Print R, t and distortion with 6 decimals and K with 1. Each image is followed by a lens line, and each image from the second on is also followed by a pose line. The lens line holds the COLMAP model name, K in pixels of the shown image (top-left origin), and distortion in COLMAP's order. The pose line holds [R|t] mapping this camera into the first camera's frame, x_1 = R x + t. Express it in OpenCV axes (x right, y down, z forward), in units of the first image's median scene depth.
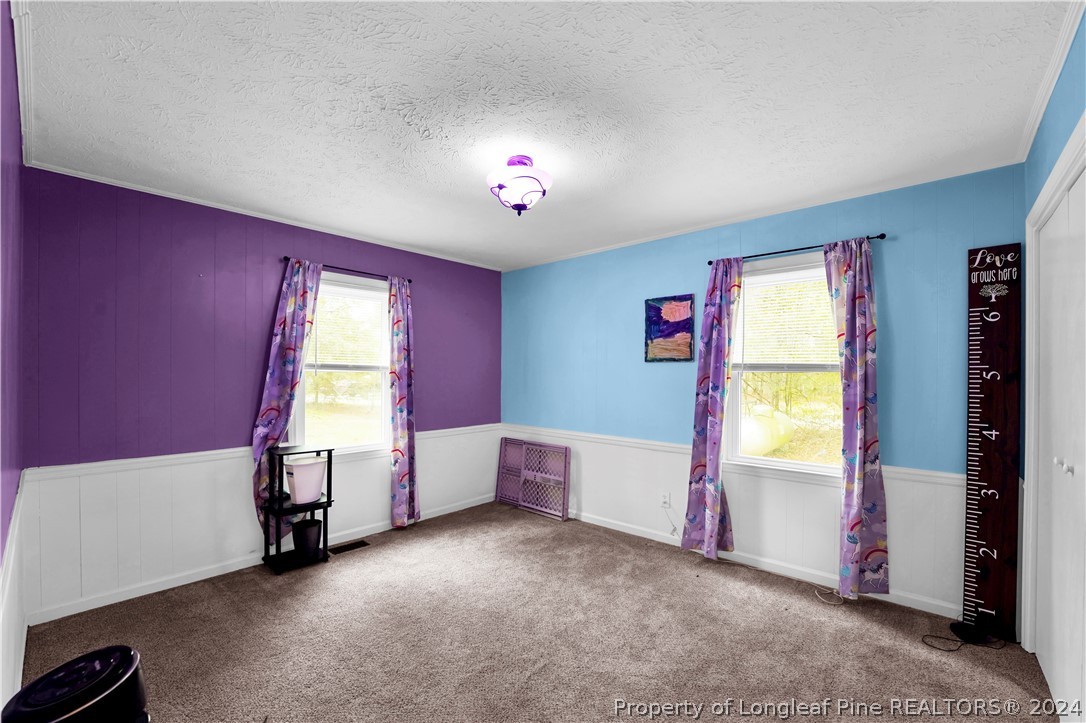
lens RADIAL K [[450.0, 0, 543.8], [0, 450.0, 374.3], [0, 0, 1]] dist [-0.034549, 0.005004]
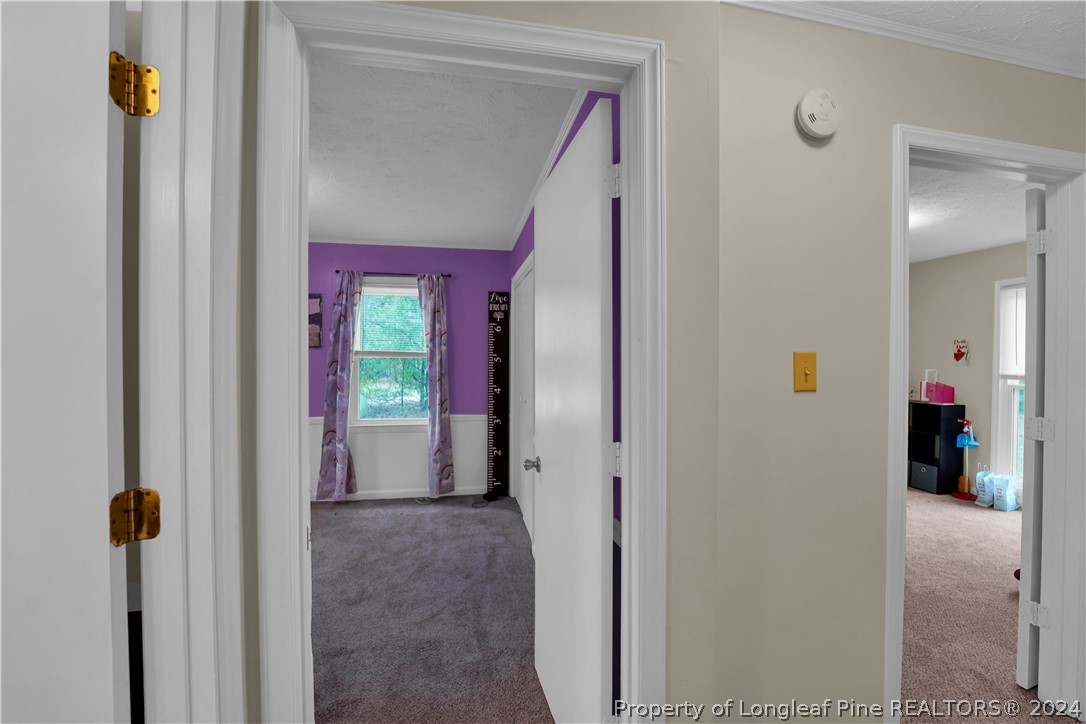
lens RADIAL K [[452.6, 0, 542.8], [0, 452.6, 364.9], [0, 0, 1]] dist [-0.005824, 0.000197]
pose [[0.607145, -0.008520, 0.794545, -0.358247], [-0.000921, 0.999934, 0.011427, 0.001928], [-0.794591, -0.007669, 0.607097, -0.301304]]
